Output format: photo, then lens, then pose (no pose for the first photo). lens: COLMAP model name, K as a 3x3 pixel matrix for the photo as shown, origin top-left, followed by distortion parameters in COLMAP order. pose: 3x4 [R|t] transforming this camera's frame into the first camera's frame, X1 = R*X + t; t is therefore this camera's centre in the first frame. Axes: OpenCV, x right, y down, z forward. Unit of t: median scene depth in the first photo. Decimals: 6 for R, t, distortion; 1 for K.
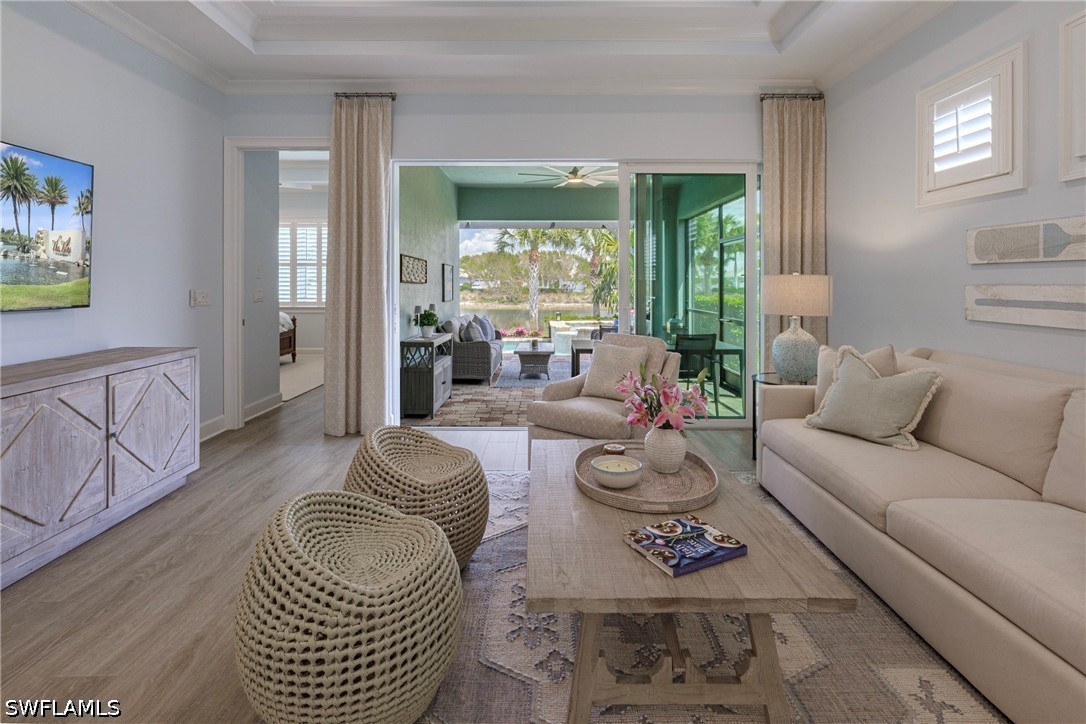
lens RADIAL K [[524.3, 0, 538.9], [0, 524.3, 295.6], [0, 0, 1]] dist [-0.001414, 0.000270]
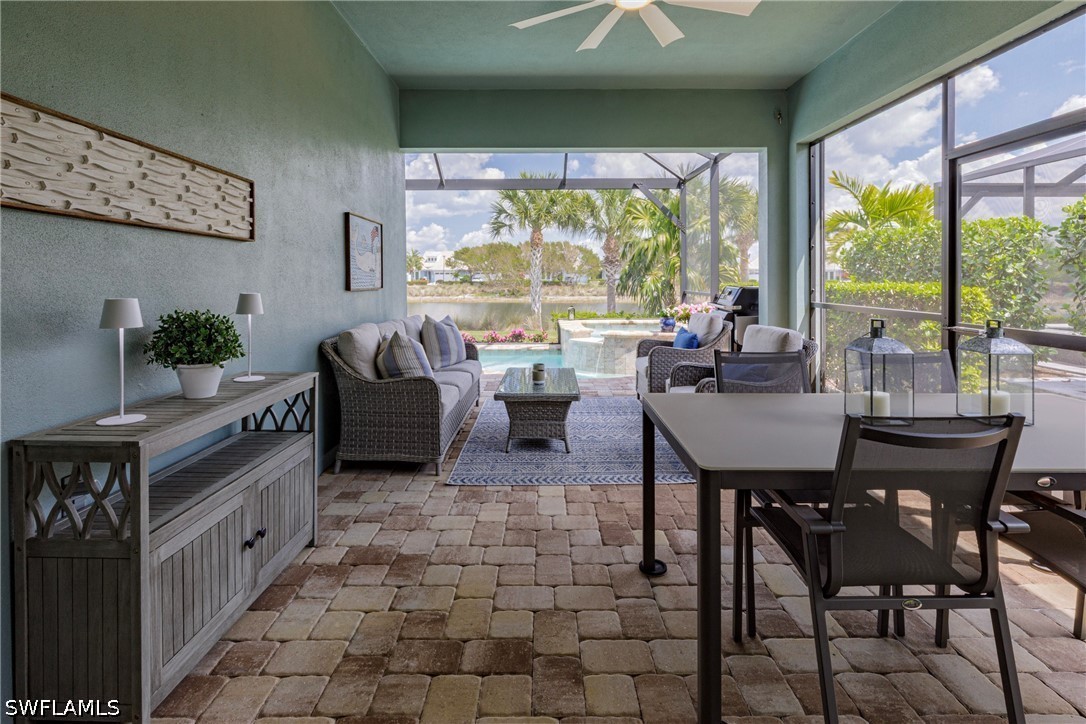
lens RADIAL K [[524.3, 0, 555.5], [0, 524.3, 281.3], [0, 0, 1]] dist [-0.001414, 0.000270]
pose [[0.999639, -0.000700, 0.026875, -0.008539], [0.001092, 0.999893, -0.014595, 0.018624], [-0.026862, 0.014619, 0.999532, 0.898824]]
